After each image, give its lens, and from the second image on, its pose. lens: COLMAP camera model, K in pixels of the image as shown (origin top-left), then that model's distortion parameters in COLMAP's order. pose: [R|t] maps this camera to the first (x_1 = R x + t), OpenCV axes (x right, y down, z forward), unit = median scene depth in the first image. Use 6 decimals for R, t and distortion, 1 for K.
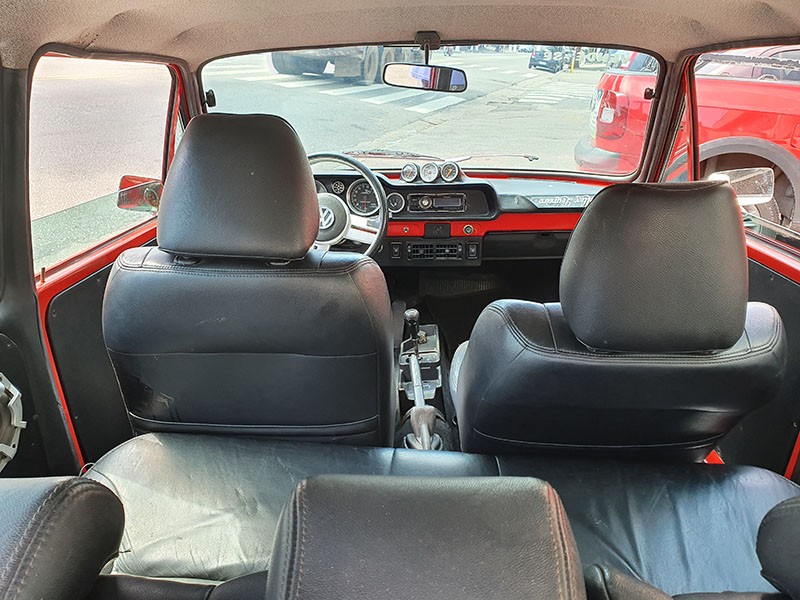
lens RADIAL K [[612.4, 0, 398.3], [0, 612.4, 319.7], [0, 0, 1]] dist [0.000382, -0.000935]
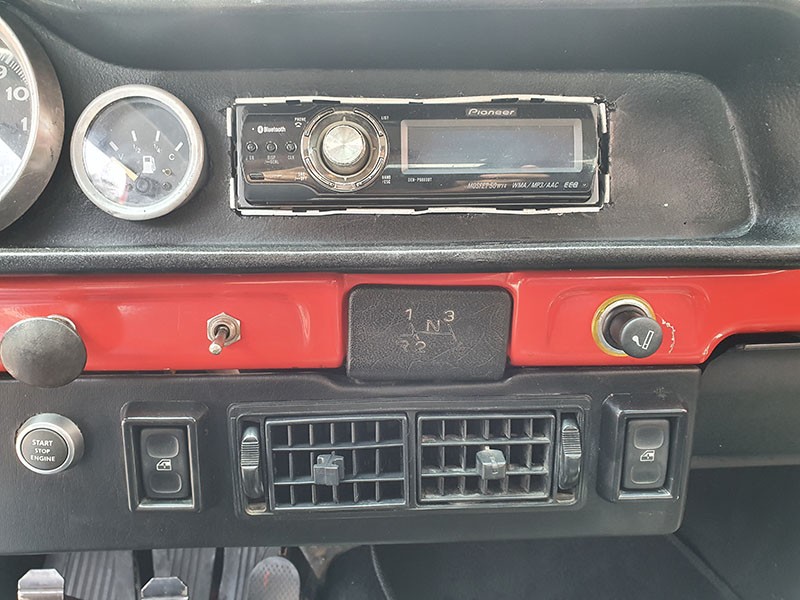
lens RADIAL K [[613.5, 0, 402.0], [0, 613.5, 321.9], [0, 0, 1]] dist [0.001184, -0.000543]
pose [[0.998410, -0.010561, 0.055370, 0.048379], [0.016526, 0.993969, -0.108411, -0.130790], [-0.053891, 0.109154, 0.992563, 0.838697]]
